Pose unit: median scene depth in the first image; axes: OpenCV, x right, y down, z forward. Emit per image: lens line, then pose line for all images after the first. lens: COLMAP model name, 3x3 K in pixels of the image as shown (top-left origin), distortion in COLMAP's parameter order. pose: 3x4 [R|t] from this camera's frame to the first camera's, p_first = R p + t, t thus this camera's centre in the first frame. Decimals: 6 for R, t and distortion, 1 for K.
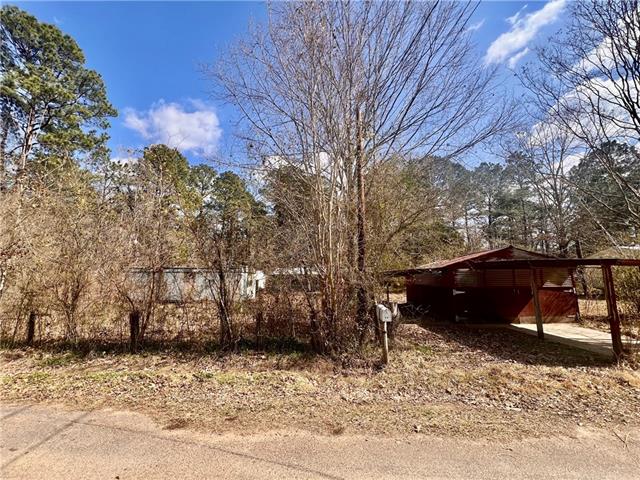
lens RADIAL K [[263.7, 0, 320.0], [0, 263.7, 240.0], [0, 0, 1]] dist [-0.000011, 0.000084]
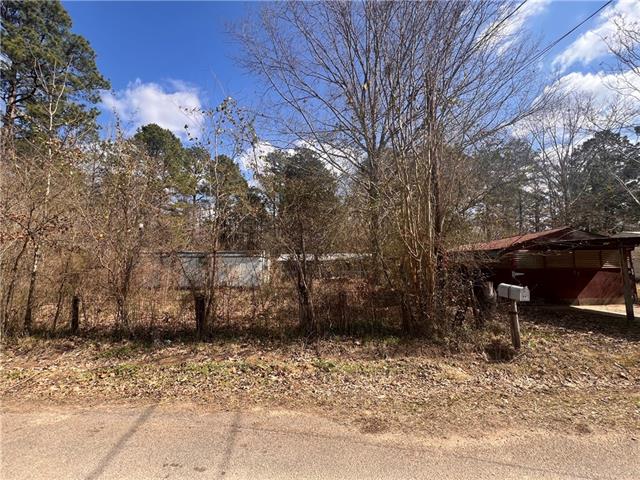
lens RADIAL K [[263.7, 0, 320.0], [0, 263.7, 240.0], [0, 0, 1]] dist [-0.000011, 0.000084]
pose [[0.998815, 0.001509, 0.048652, -0.243974], [-0.003676, 0.999003, 0.044487, 0.033615], [-0.048536, -0.044613, 0.997825, 0.077902]]
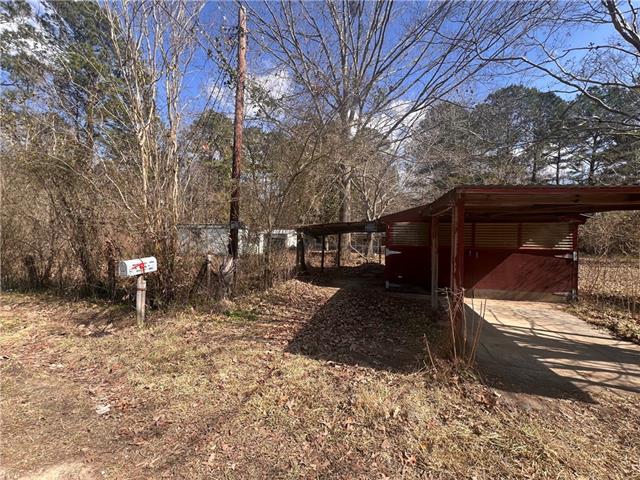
lens RADIAL K [[263.7, 0, 320.0], [0, 263.7, 240.0], [0, 0, 1]] dist [-0.000011, 0.000084]
pose [[0.959788, 0.022894, -0.279790, 0.535465], [0.017124, 0.990038, 0.139754, 0.050584], [0.280202, -0.138926, 0.949835, 0.210755]]
